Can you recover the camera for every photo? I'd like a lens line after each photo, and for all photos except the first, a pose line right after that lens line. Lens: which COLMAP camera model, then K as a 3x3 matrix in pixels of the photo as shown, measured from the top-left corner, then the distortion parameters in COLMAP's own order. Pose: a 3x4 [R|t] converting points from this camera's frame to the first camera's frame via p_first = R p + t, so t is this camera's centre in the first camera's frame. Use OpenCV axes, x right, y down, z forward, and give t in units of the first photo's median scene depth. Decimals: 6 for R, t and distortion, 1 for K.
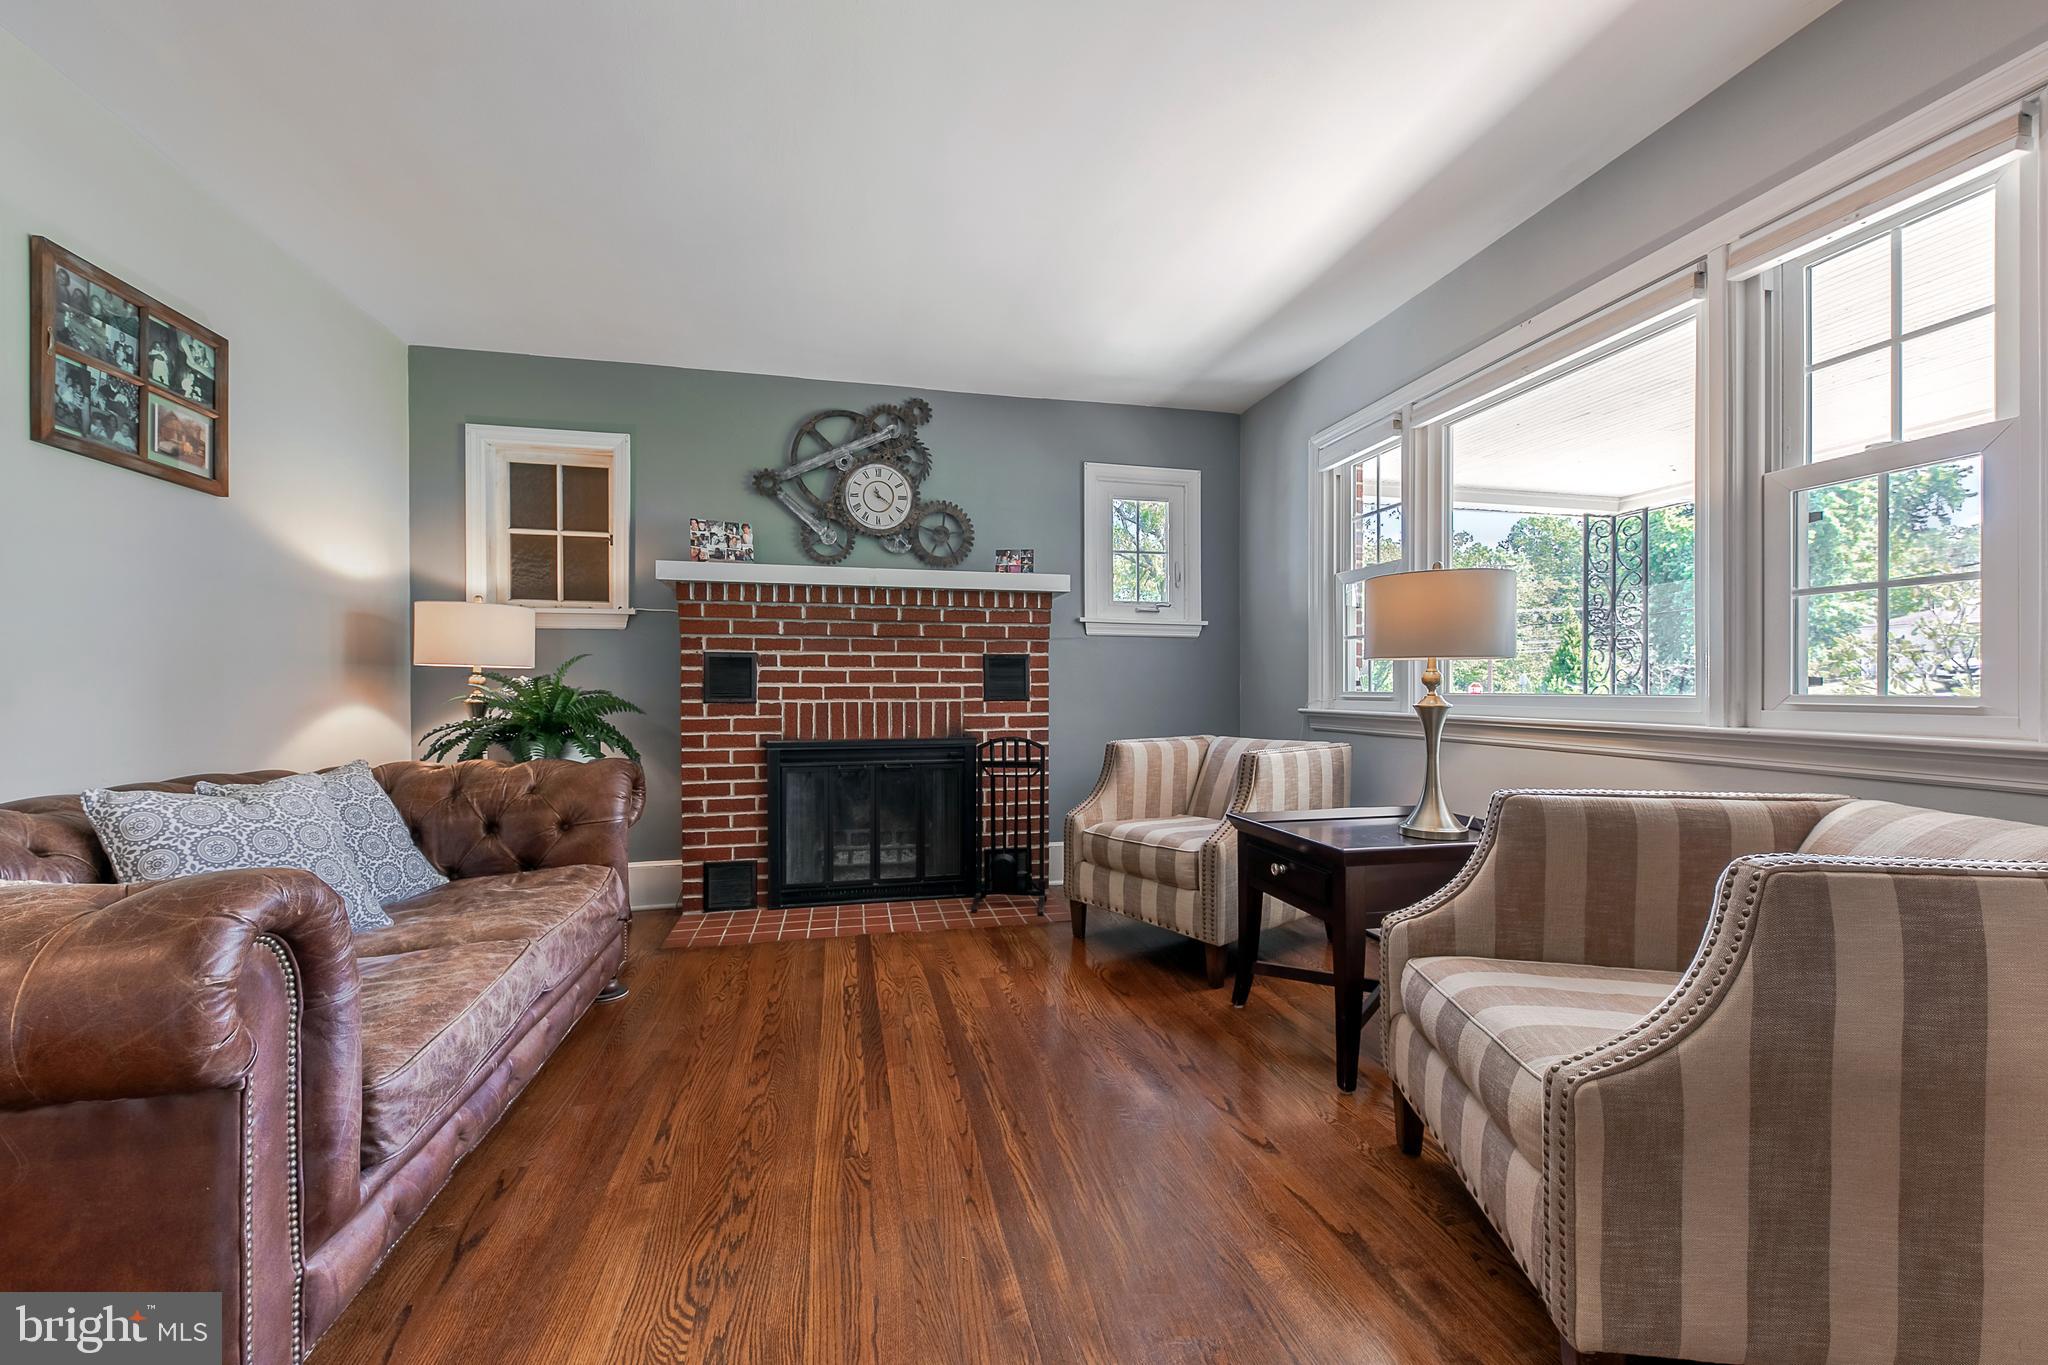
lens RADIAL K [[773.6, 0, 1000.7], [0, 773.6, 686.9], [0, 0, 1]] dist [0.015201, -0.005542]
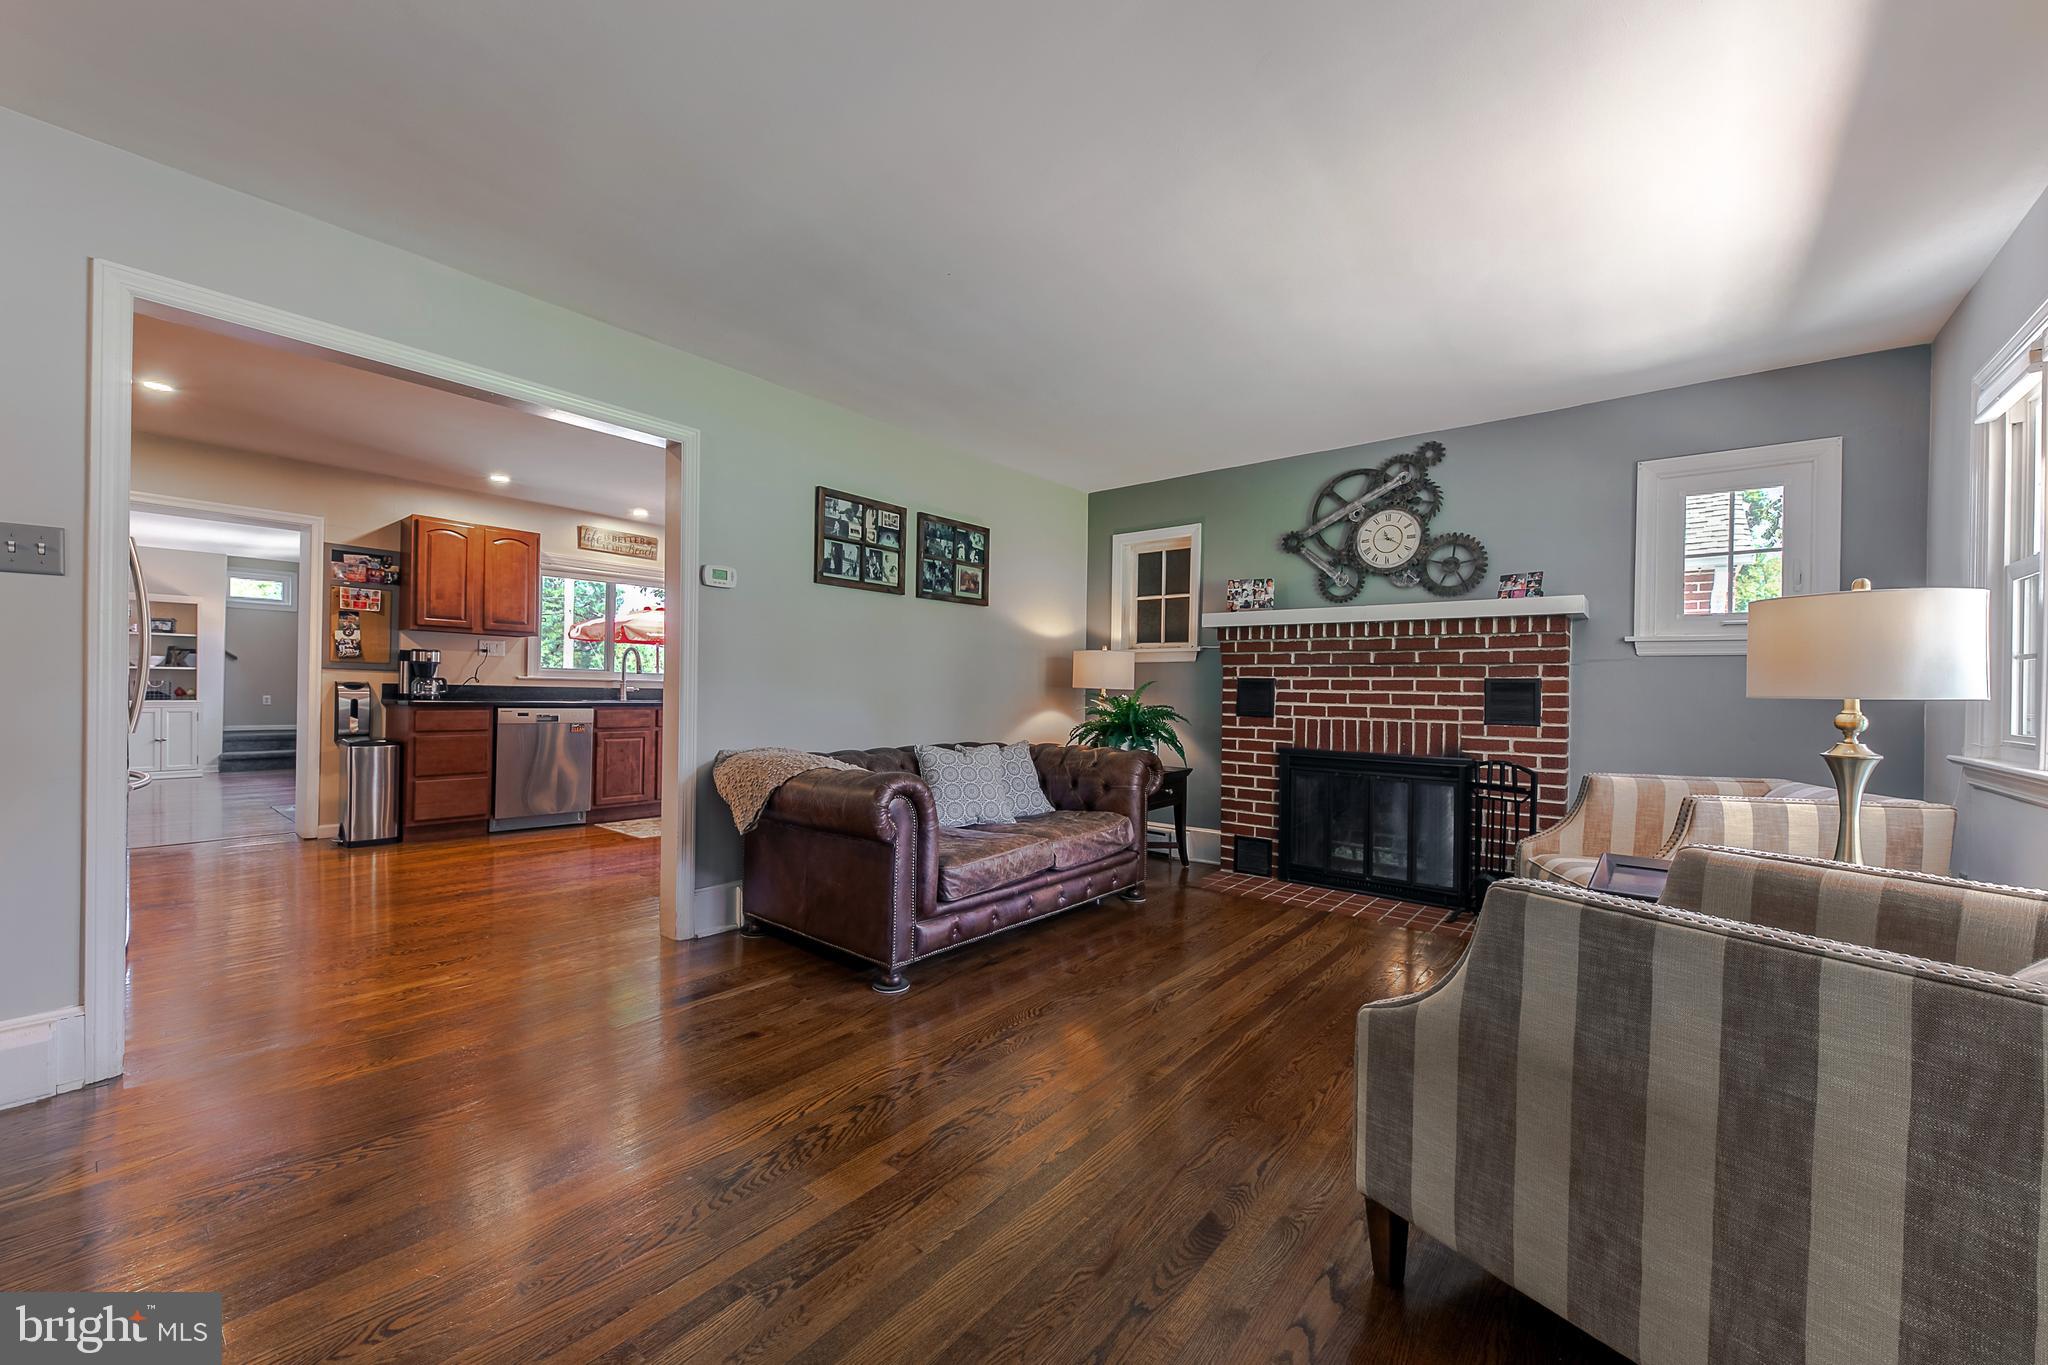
lens RADIAL K [[789.8, 0, 1059.6], [0, 789.8, 689.9], [0, 0, 1]] dist [0.001246, -0.000012]
pose [[0.646180, 0.013283, -0.763069, 0.459664], [-0.016768, 0.999854, 0.003205, -0.023701], [0.763001, 0.010724, 0.646309, -0.118163]]
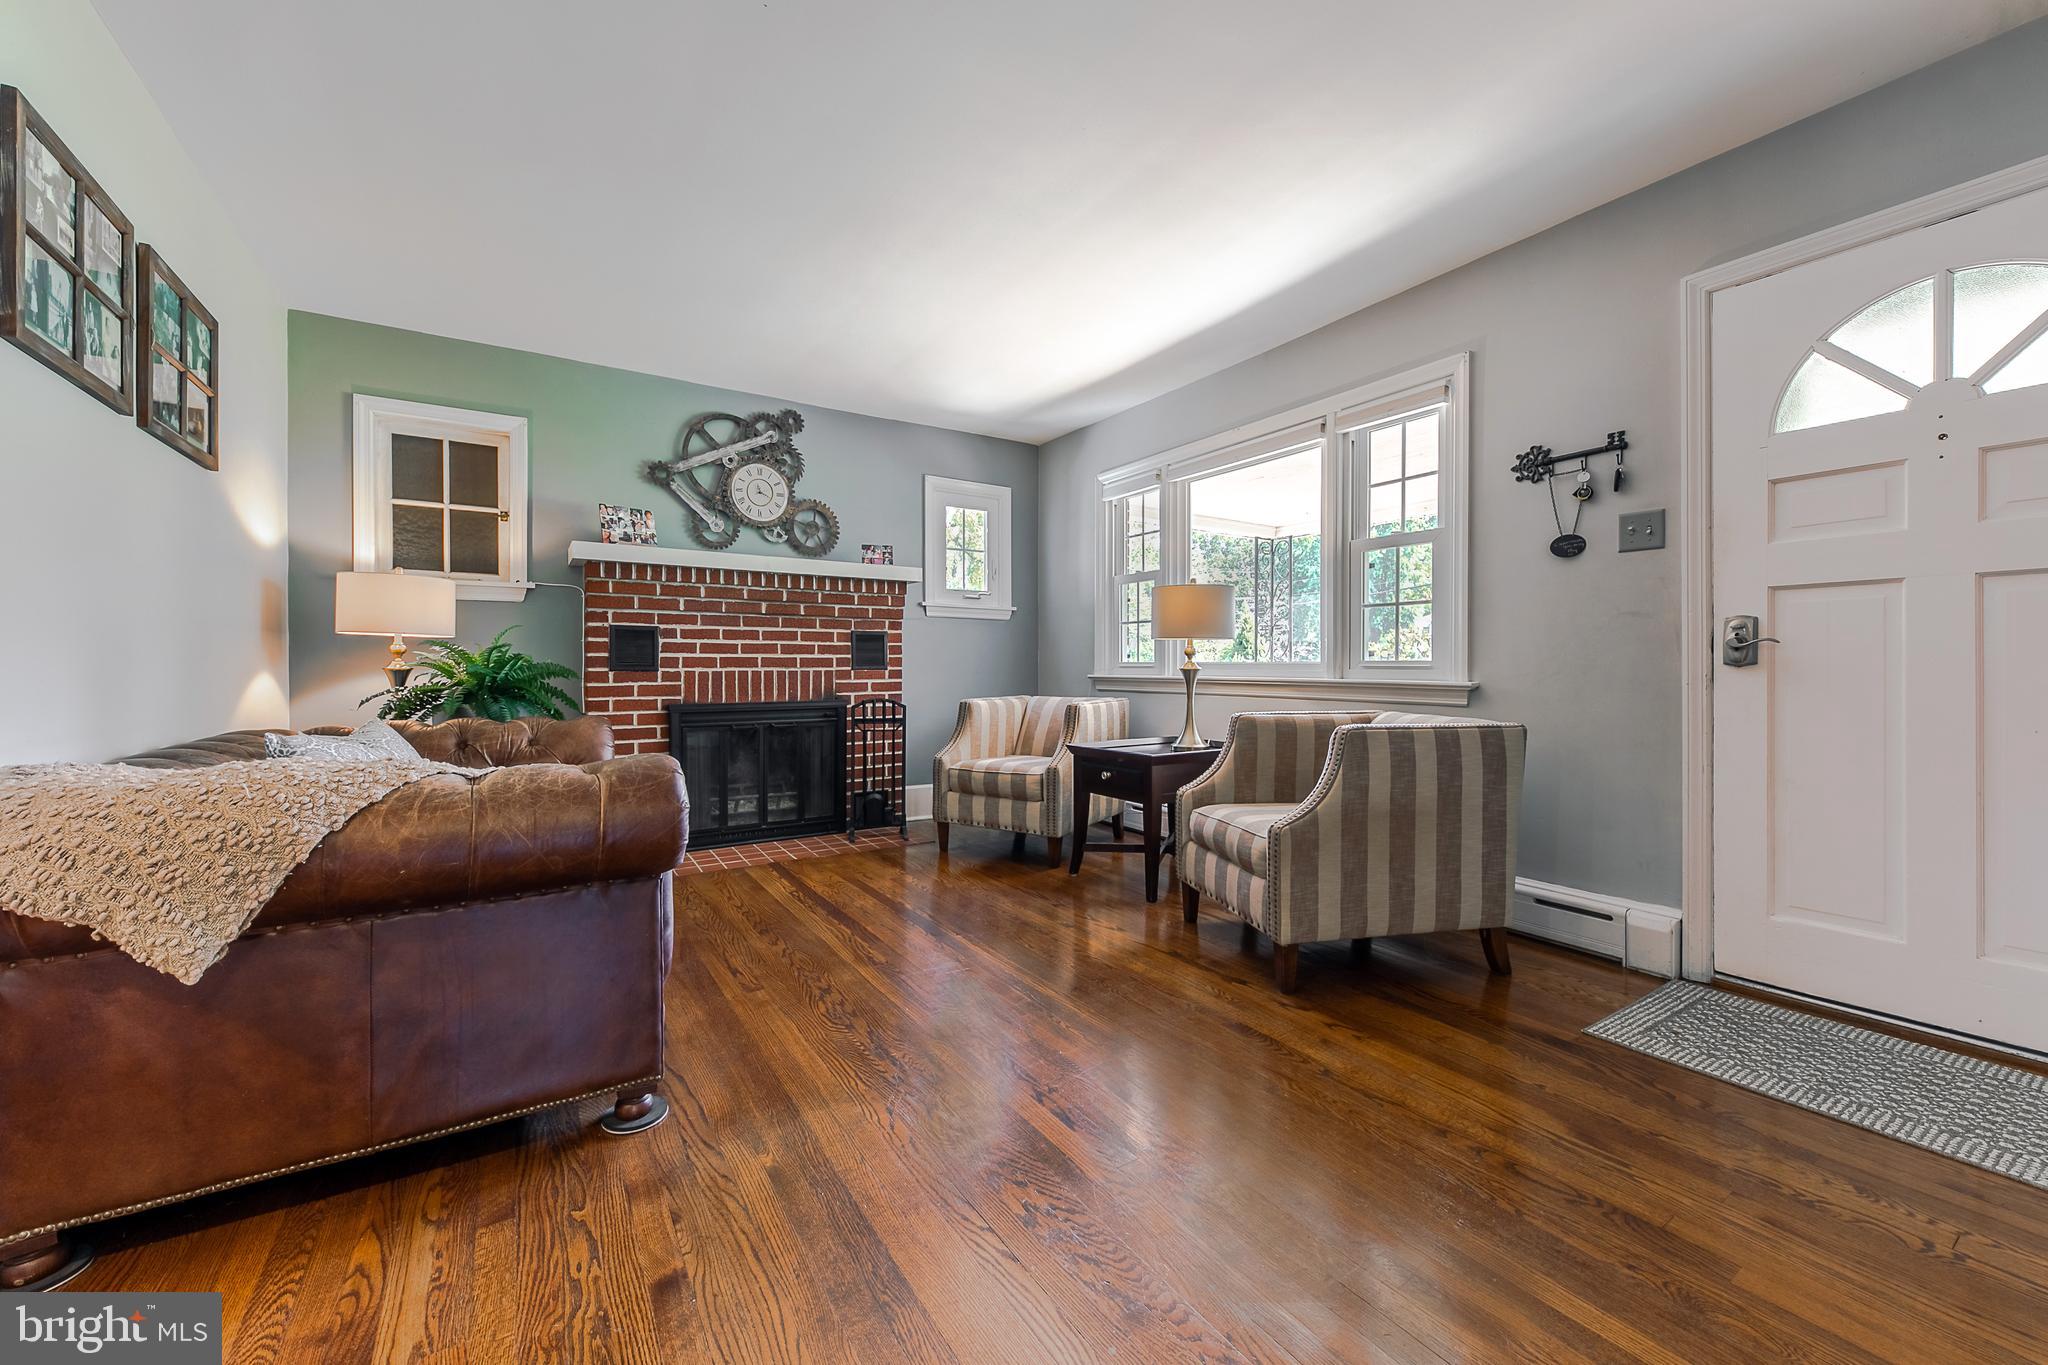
lens RADIAL K [[788.2, 0, 1025.9], [0, 788.2, 664.6], [0, 0, 1]] dist [0.013718, -0.000020]
pose [[0.930710, 0.000804, 0.365758, -0.242864], [-0.000760, 1.000000, -0.000265, 0.011415], [-0.365758, -0.000032, 0.930710, -0.264660]]
